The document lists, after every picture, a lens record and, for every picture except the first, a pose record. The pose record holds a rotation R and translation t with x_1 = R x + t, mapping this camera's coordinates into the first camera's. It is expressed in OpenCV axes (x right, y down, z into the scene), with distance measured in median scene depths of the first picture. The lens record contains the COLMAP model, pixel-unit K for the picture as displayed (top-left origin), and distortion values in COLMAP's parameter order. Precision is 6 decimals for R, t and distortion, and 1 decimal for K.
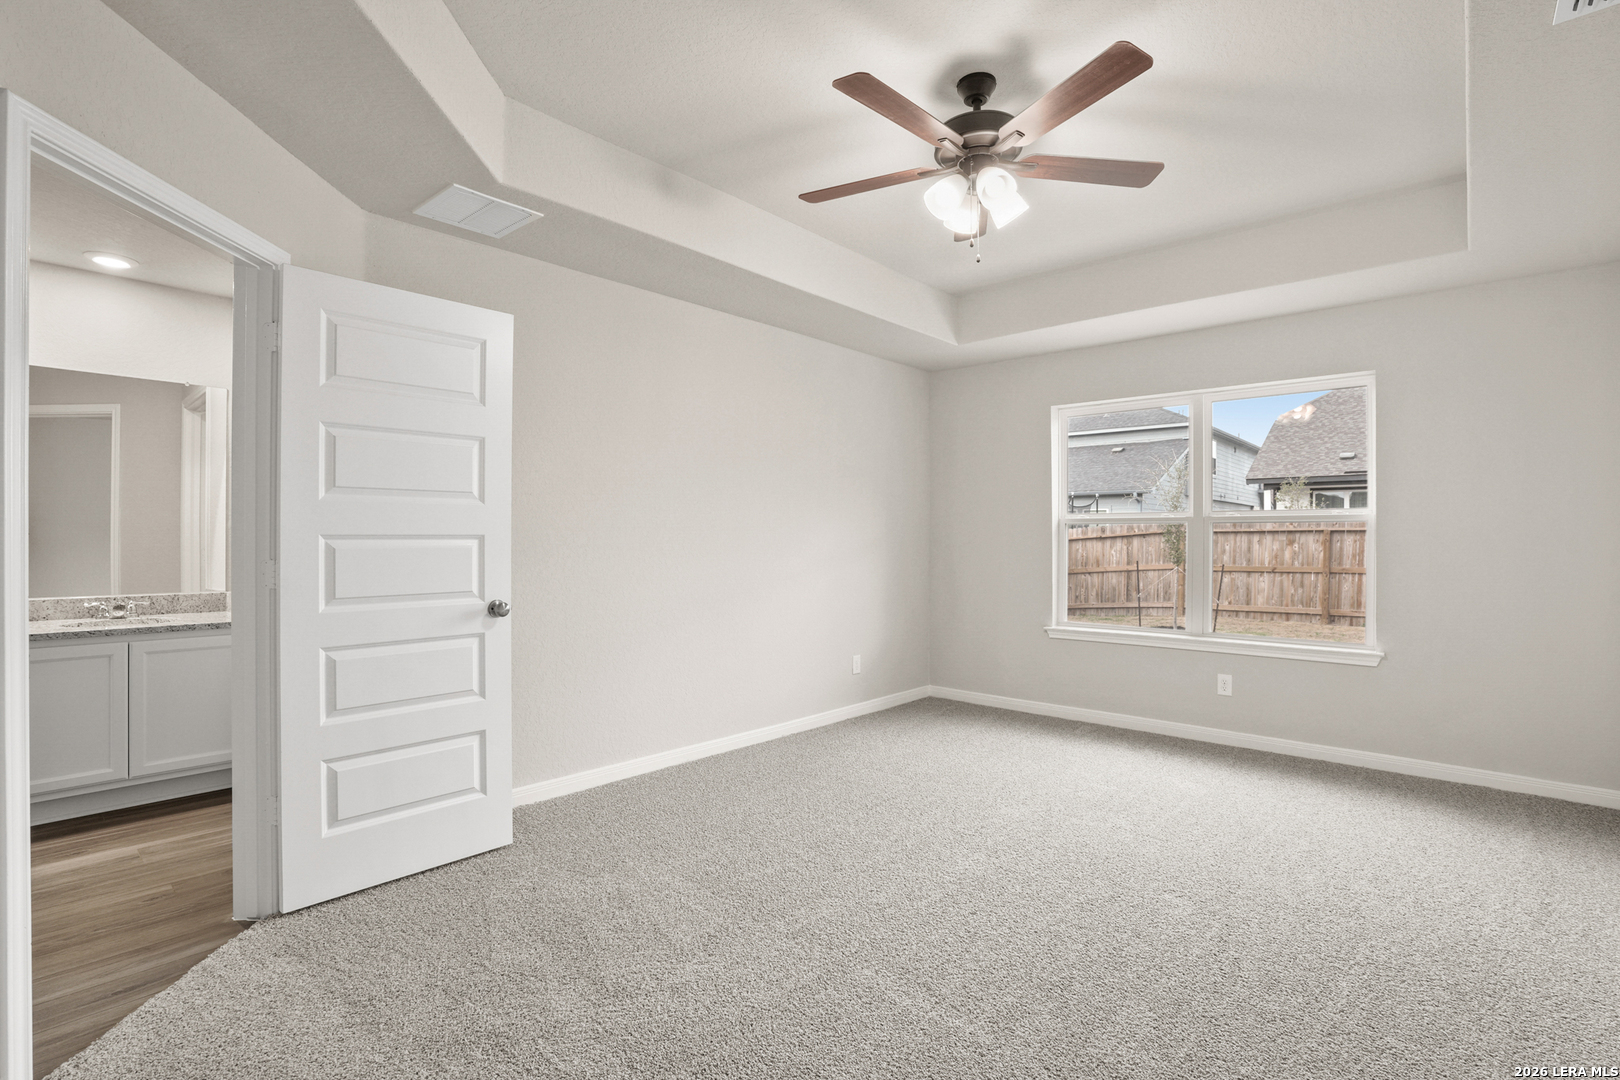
lens RADIAL K [[756.4, 0, 804.5], [0, 756.4, 538.3], [0, 0, 1]] dist [-0.038107, 0.000953]
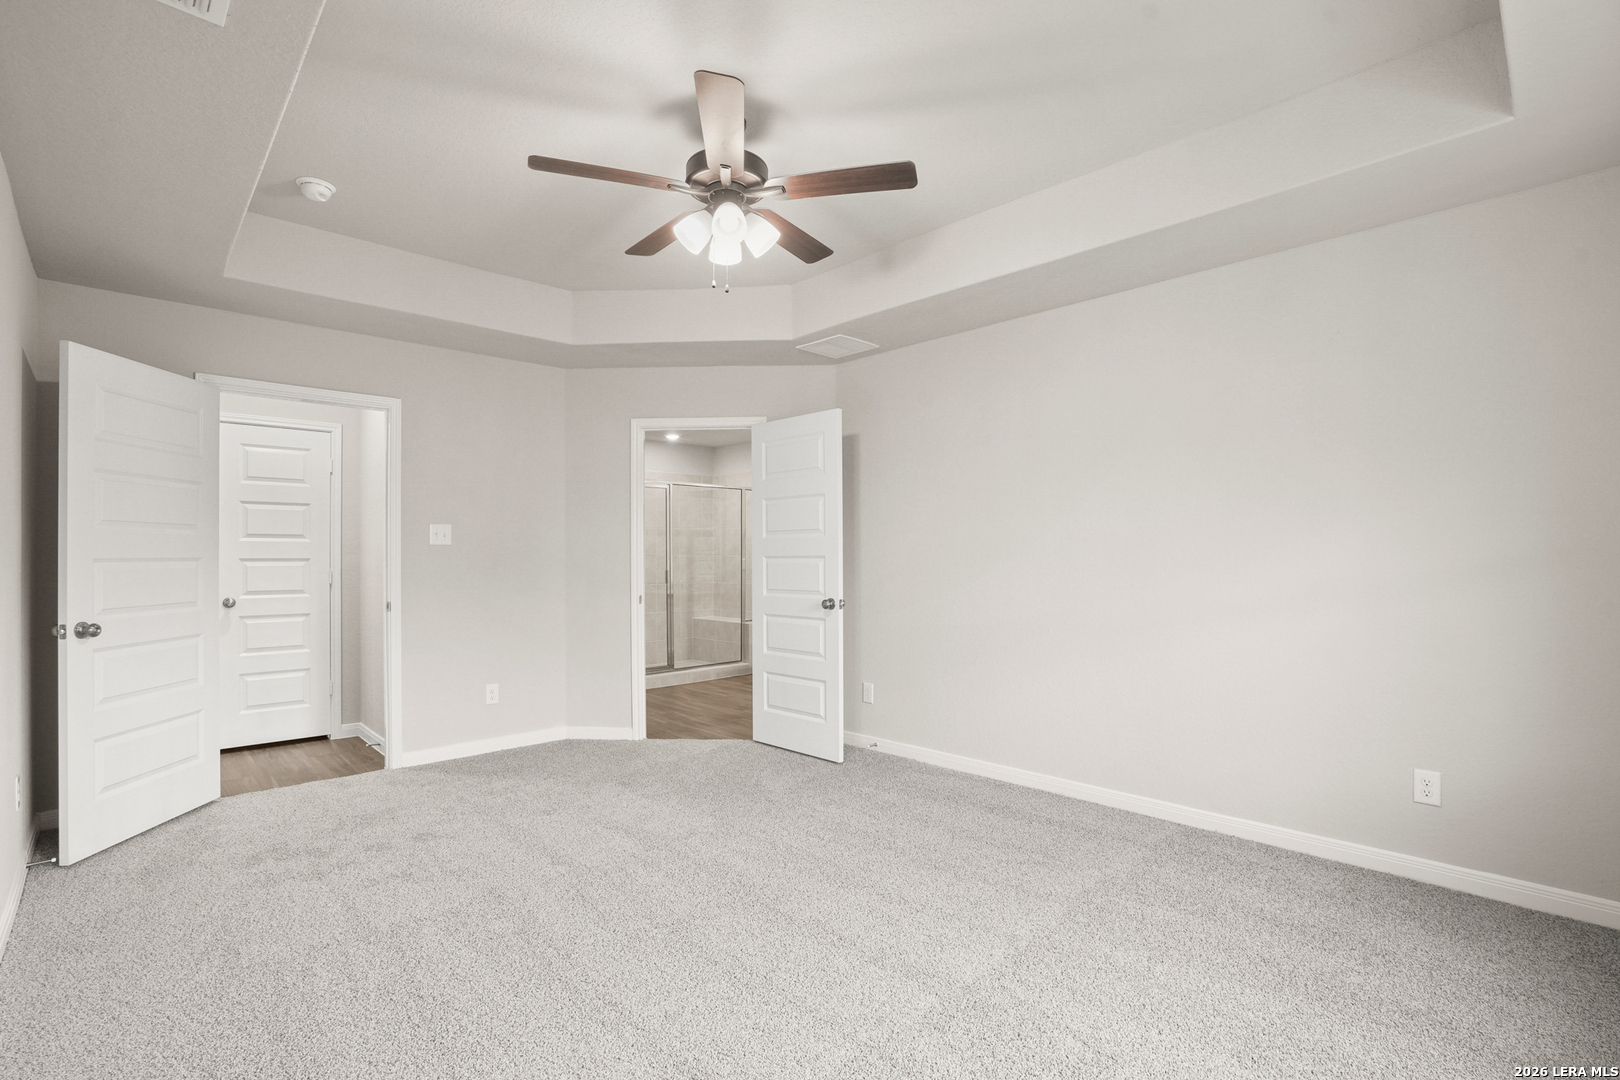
lens RADIAL K [[756.4, 0, 804.5], [0, 756.4, 538.3], [0, 0, 1]] dist [-0.038107, 0.000953]
pose [[-0.082182, -0.019810, -0.996420, 1.092941], [0.010438, 0.999730, -0.020737, -0.008733], [0.996563, -0.012104, -0.081953, 1.035848]]
